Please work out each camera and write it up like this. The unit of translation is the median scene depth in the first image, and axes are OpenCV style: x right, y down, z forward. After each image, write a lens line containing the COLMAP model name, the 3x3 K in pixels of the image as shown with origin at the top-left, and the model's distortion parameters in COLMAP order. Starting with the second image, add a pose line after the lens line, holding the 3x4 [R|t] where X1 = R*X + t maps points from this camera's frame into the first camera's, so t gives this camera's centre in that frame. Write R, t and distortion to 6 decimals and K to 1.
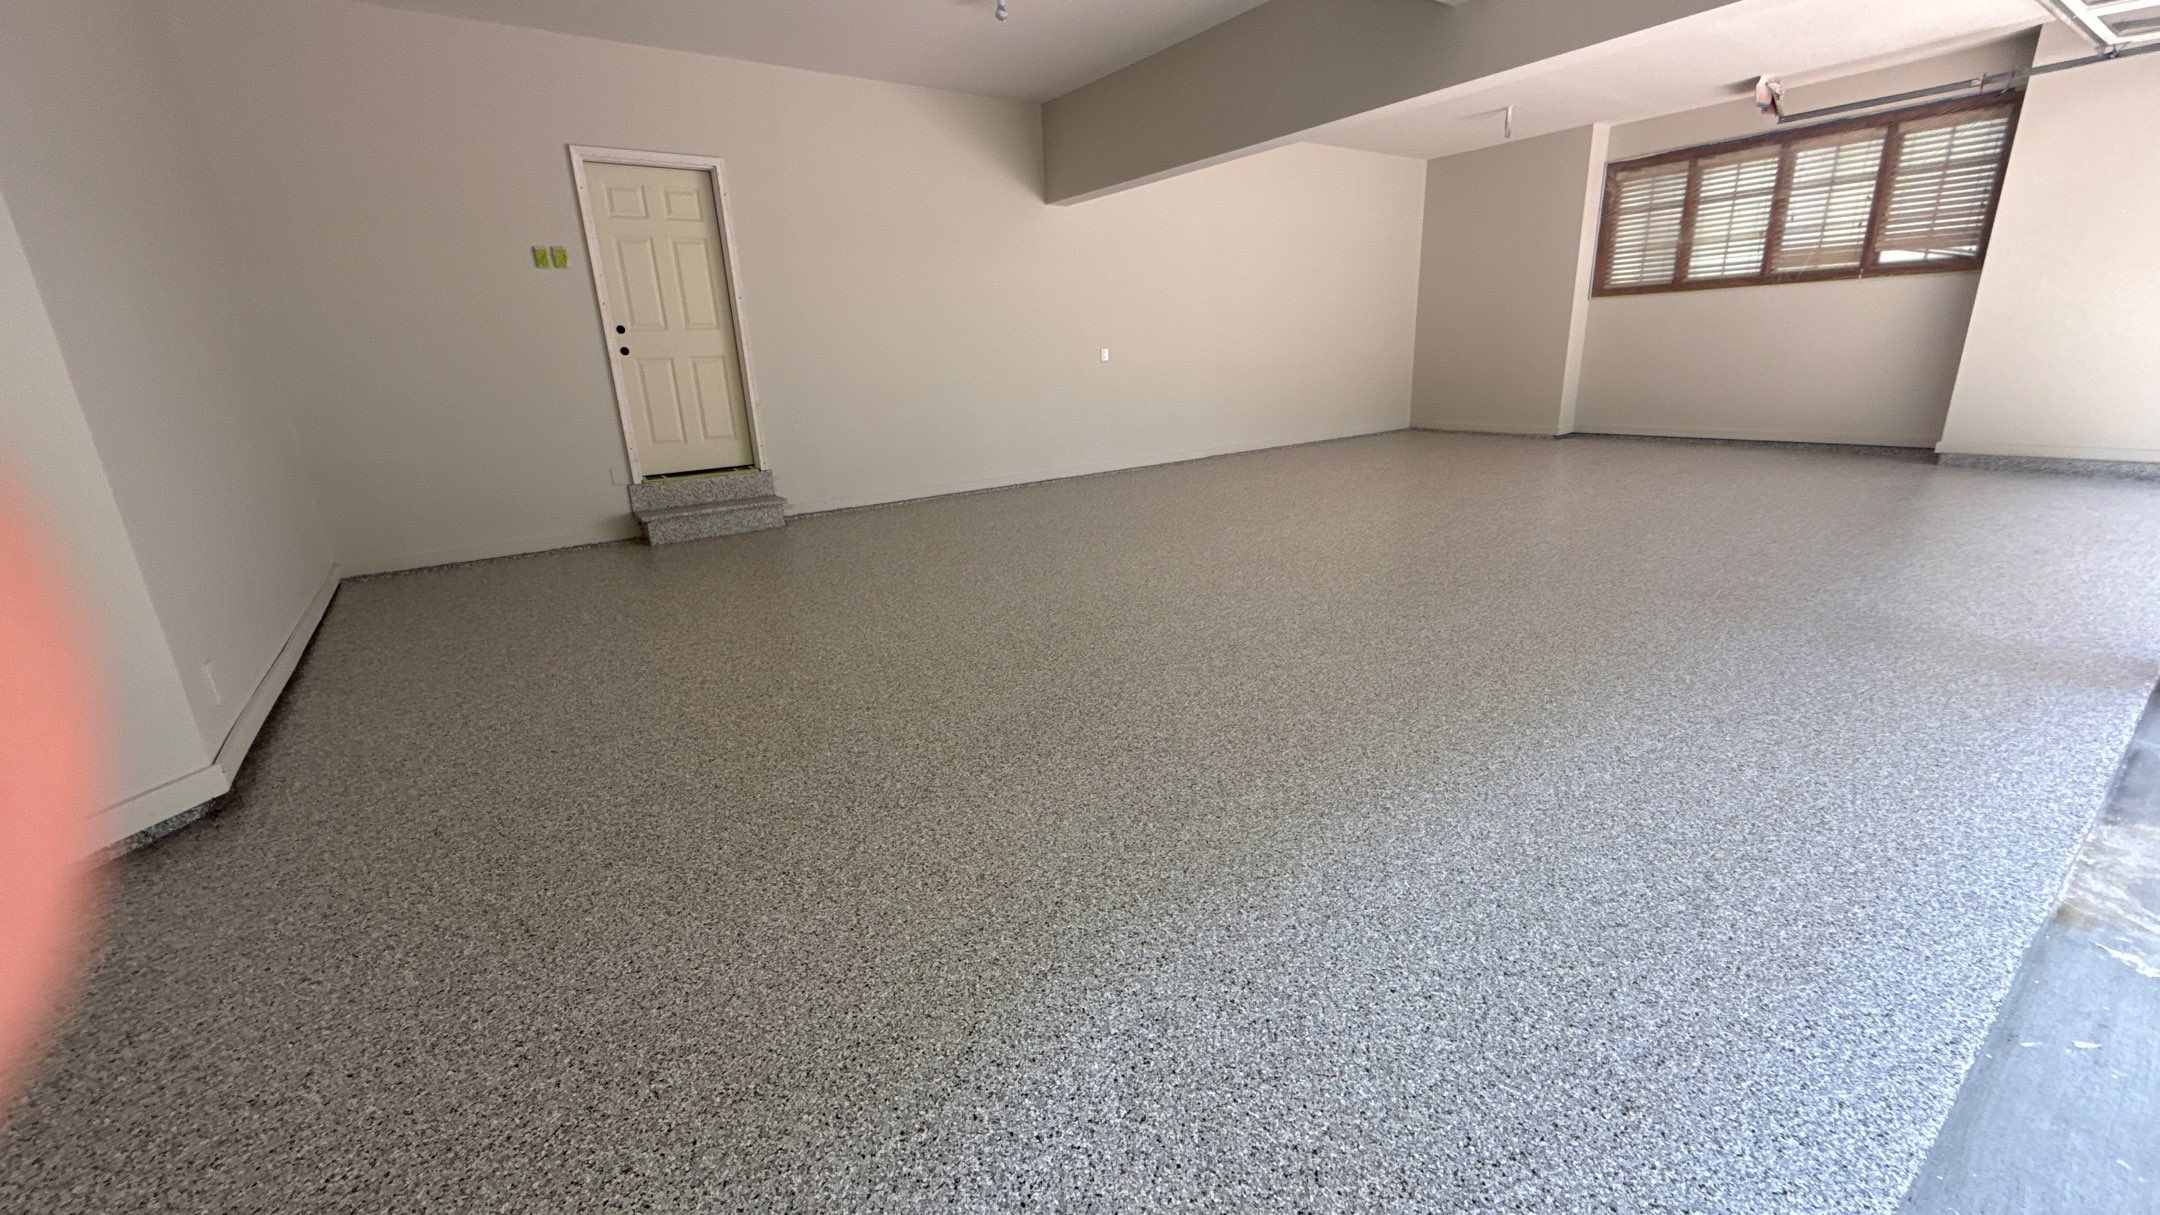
lens RADIAL K [[858.2, 0, 1080.6], [0, 858.2, 610.6], [0, 0, 1]] dist [0.000629, -0.000247]
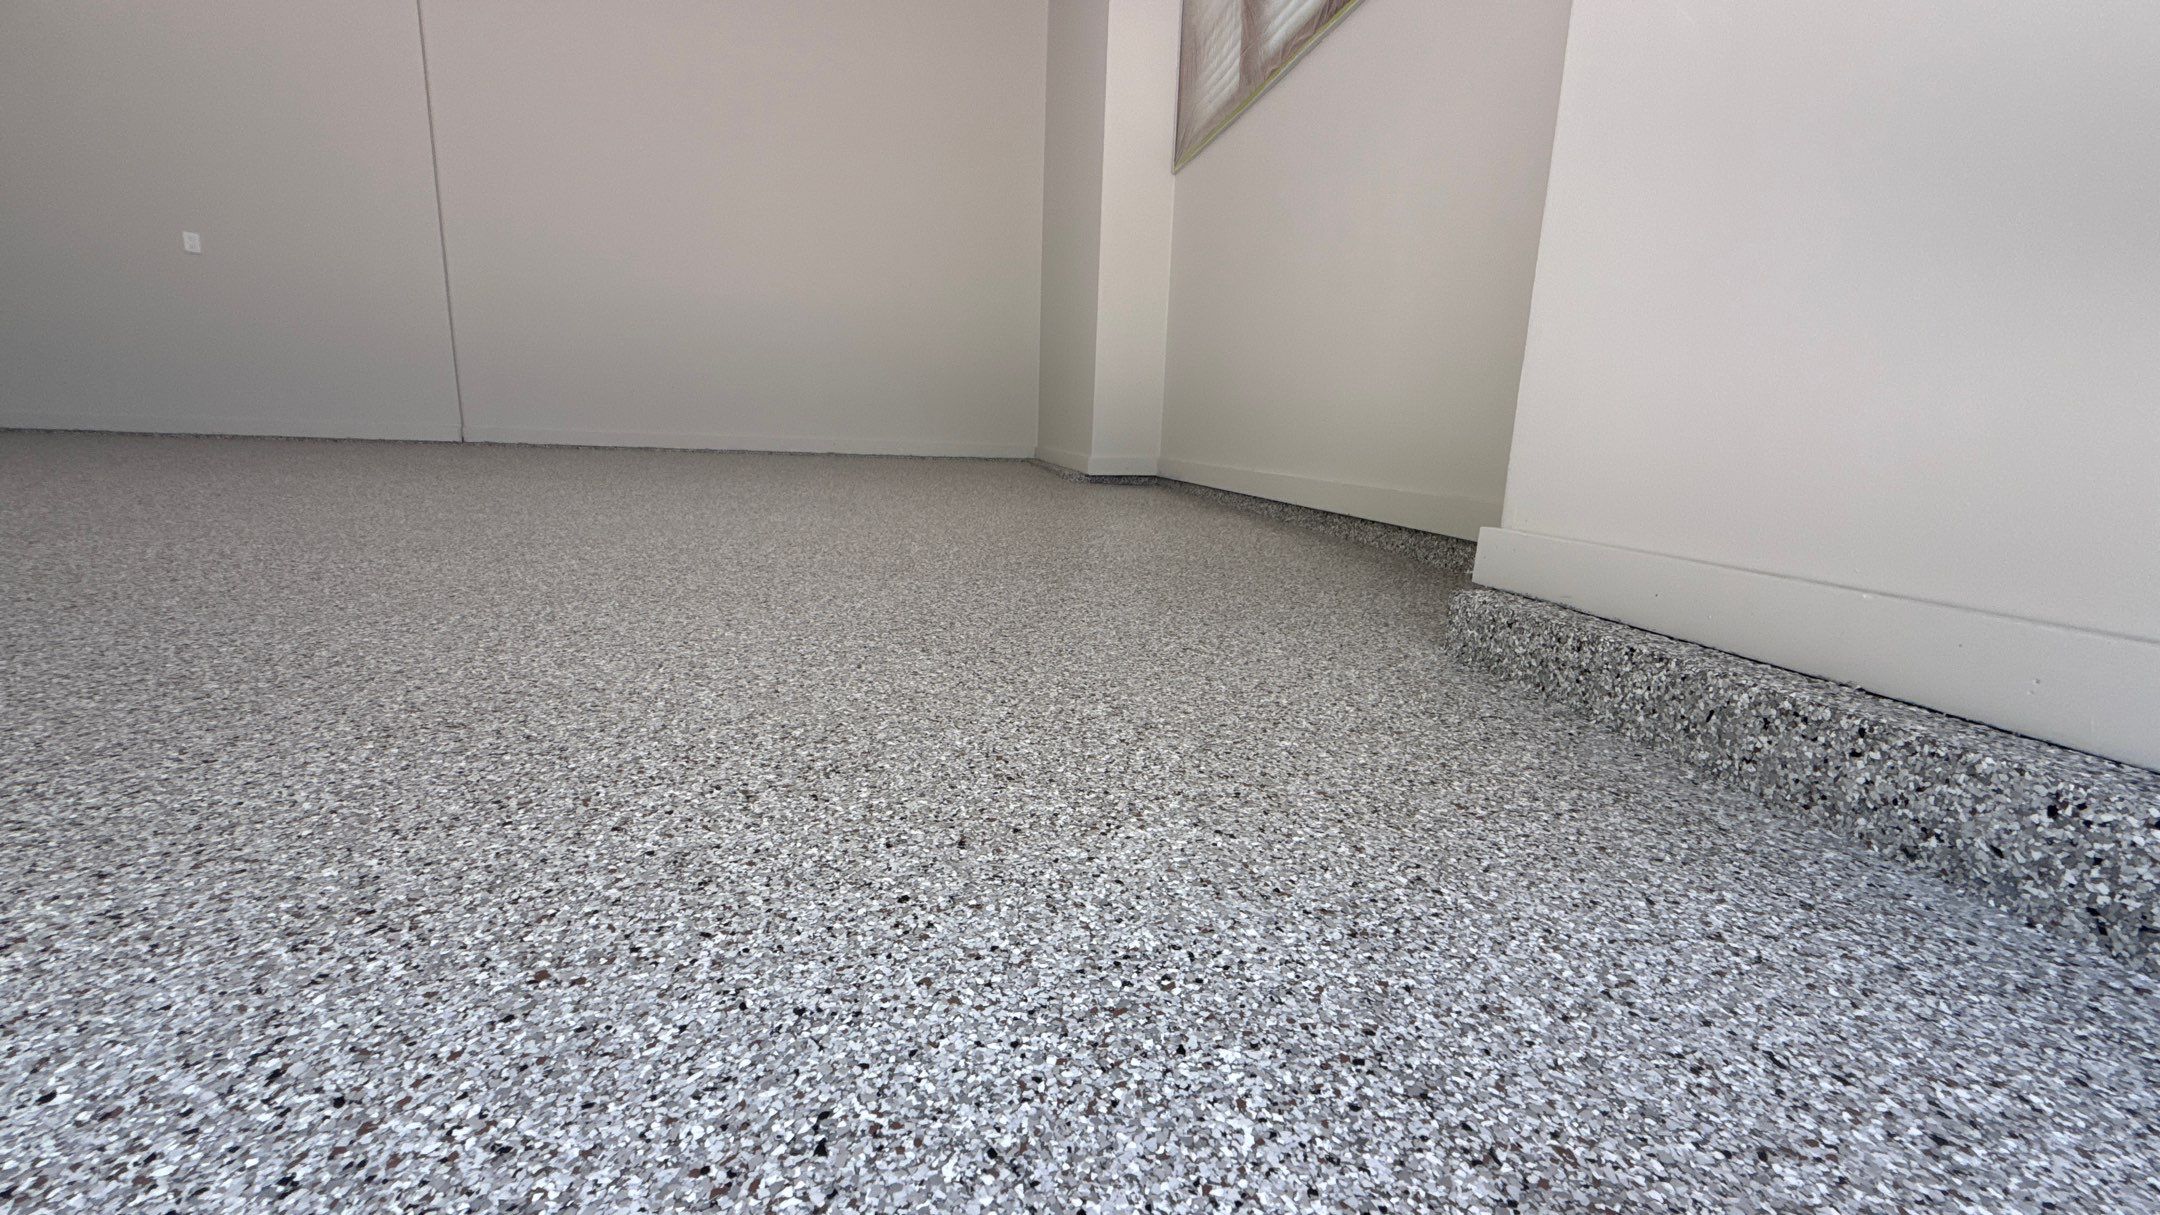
lens RADIAL K [[858.2, 0, 1077.7], [0, 858.2, 610.7], [0, 0, 1]] dist [0.000629, -0.000247]
pose [[0.899447, 0.155610, -0.408389, 2.861492], [-0.191094, 0.980432, -0.047293, -0.427429], [0.393038, 0.120578, 0.911582, 2.336771]]
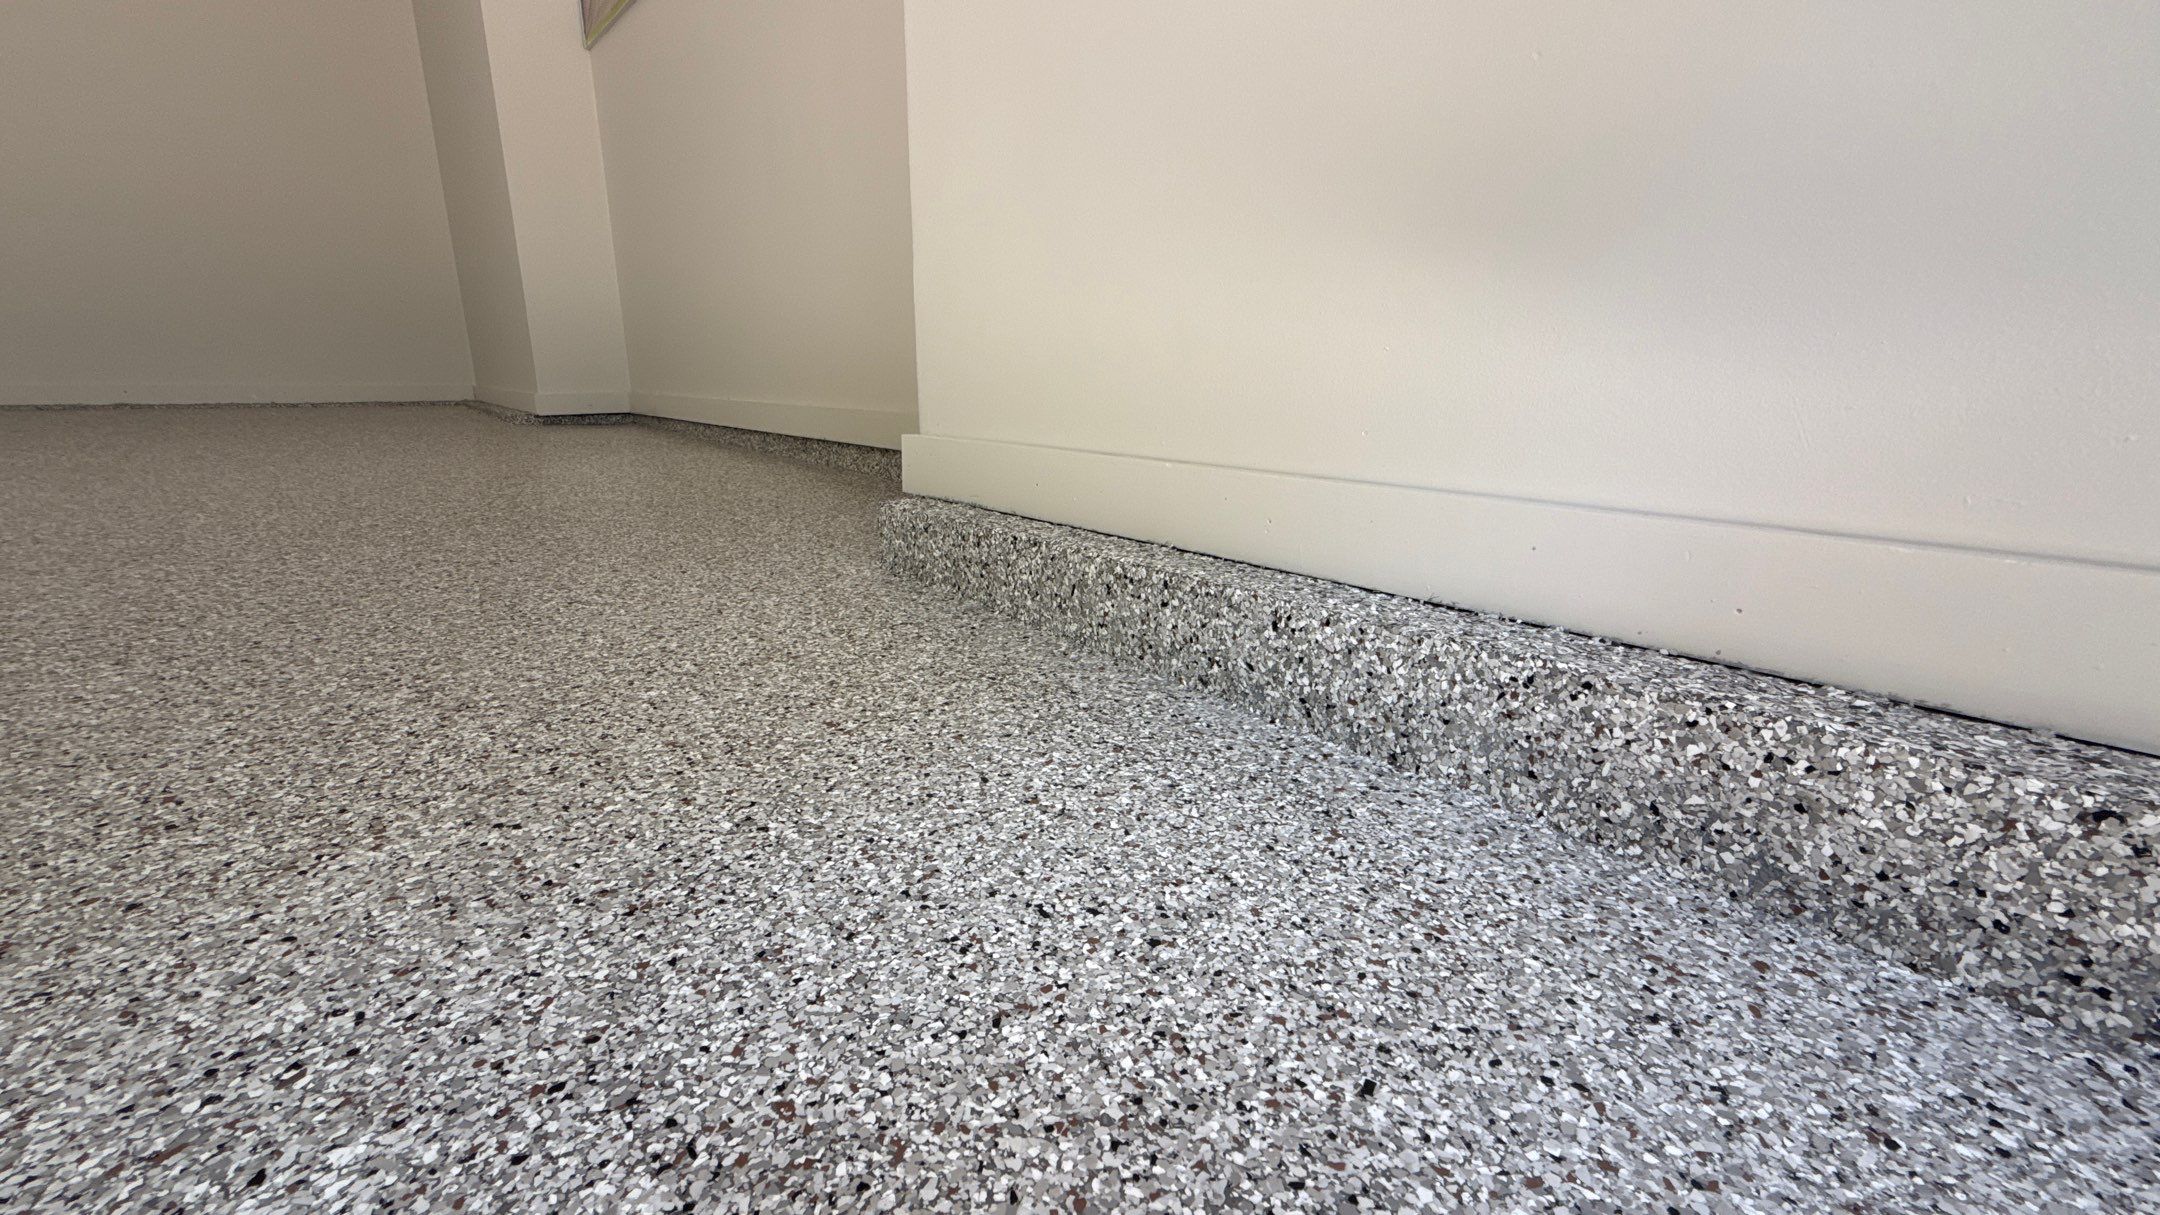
lens RADIAL K [[858.2, 0, 1079.1], [0, 858.2, 611.8], [0, 0, 1]] dist [0.000629, -0.000247]
pose [[0.996487, 0.026403, 0.079471, 2.932743], [-0.024076, 0.999257, -0.030100, -0.430512], [-0.080207, 0.028081, 0.996383, 2.389597]]
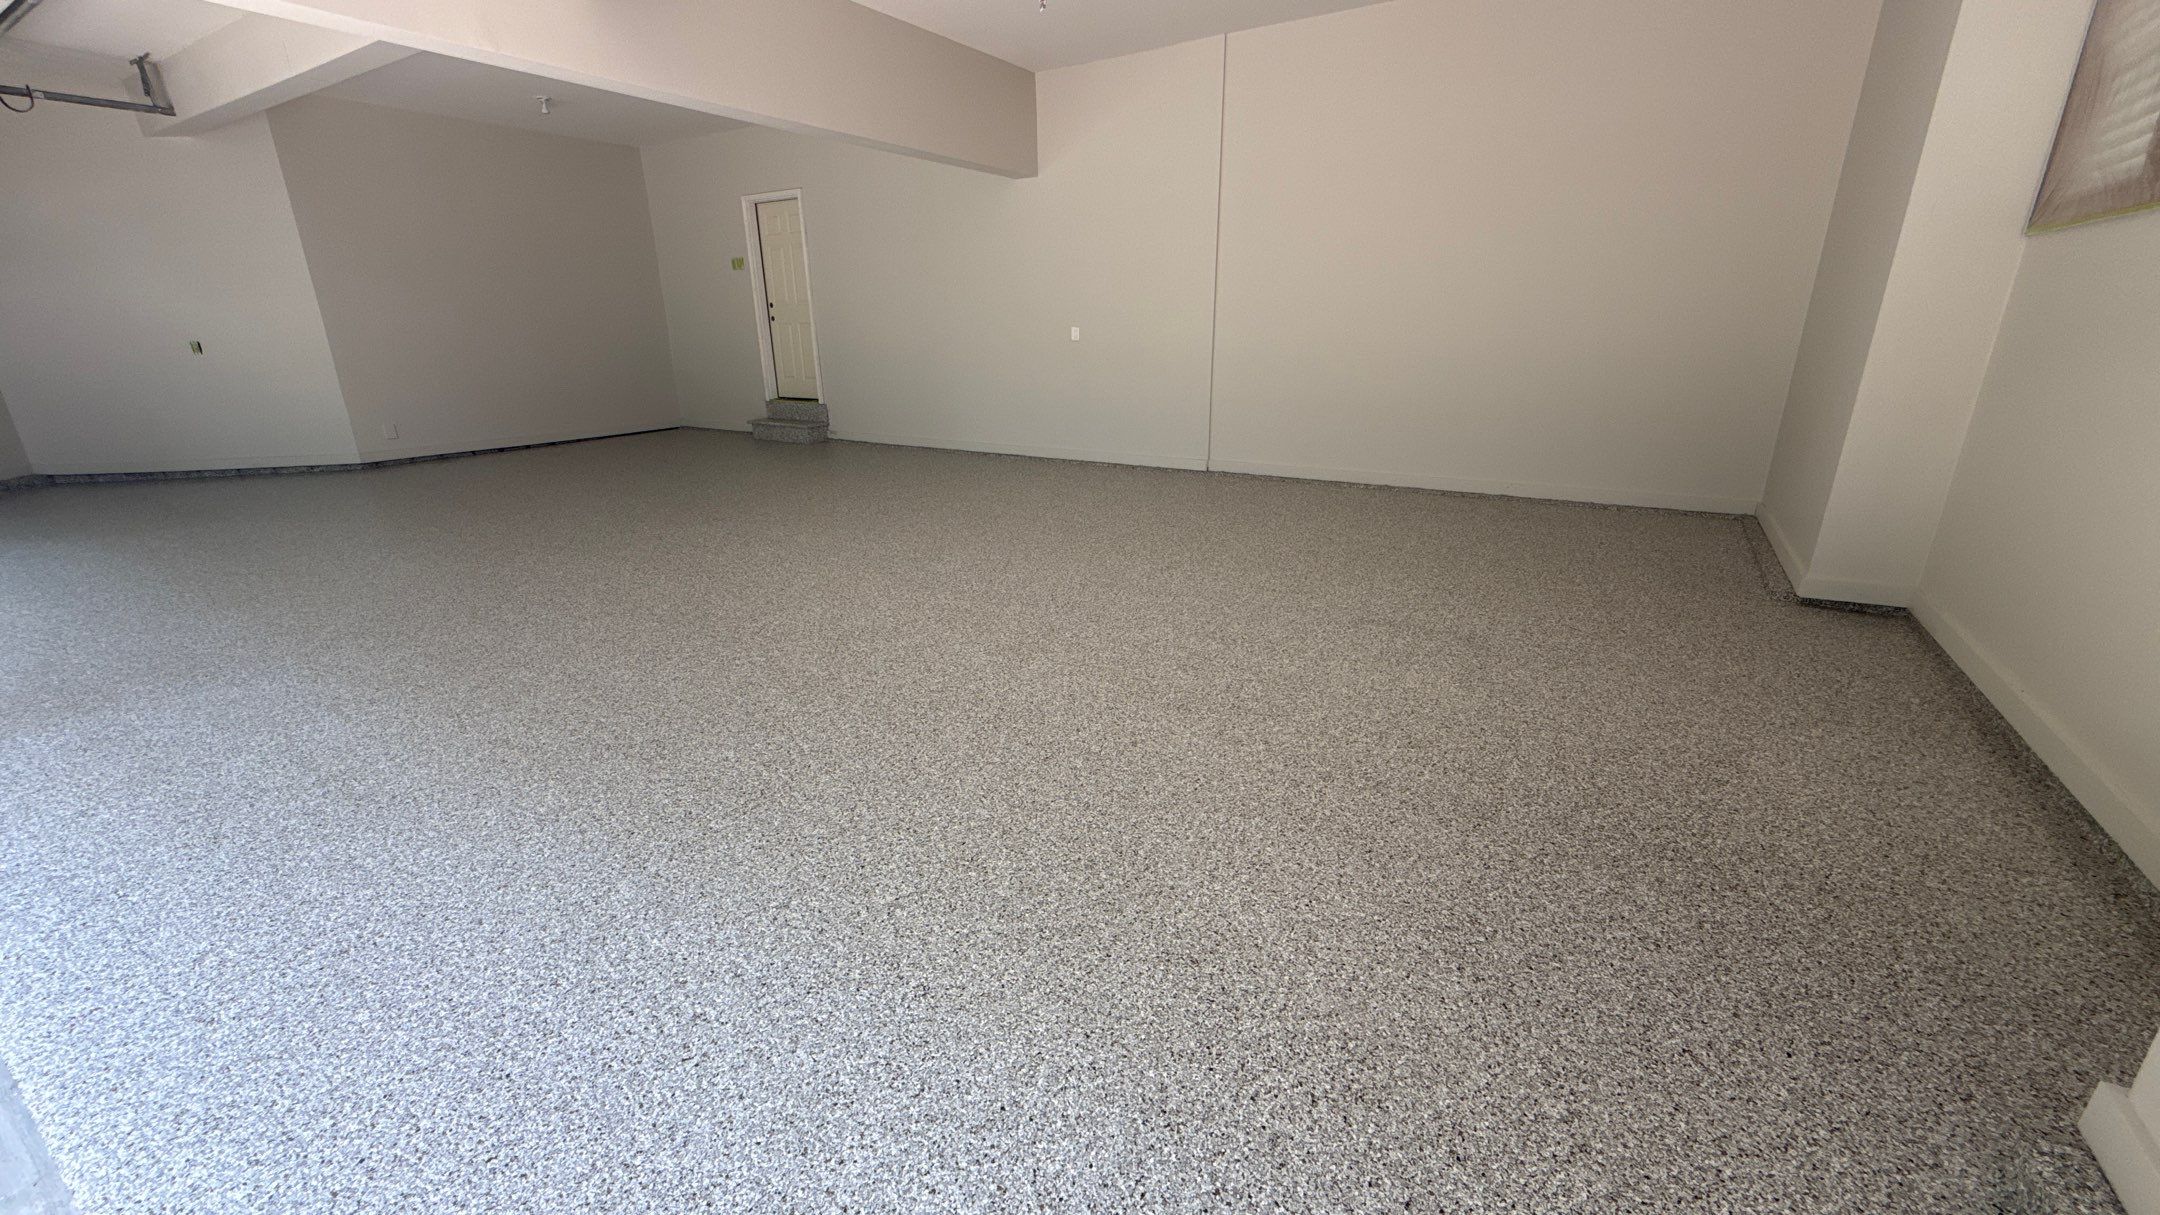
lens RADIAL K [[858.2, 0, 1078.9], [0, 858.2, 605.9], [0, 0, 1]] dist [0.000629, -0.000247]
pose [[0.364572, 0.324956, -0.872635, 2.996726], [-0.274952, 0.932915, 0.232533, -0.777506], [0.889657, 0.155158, 0.429462, 2.114768]]
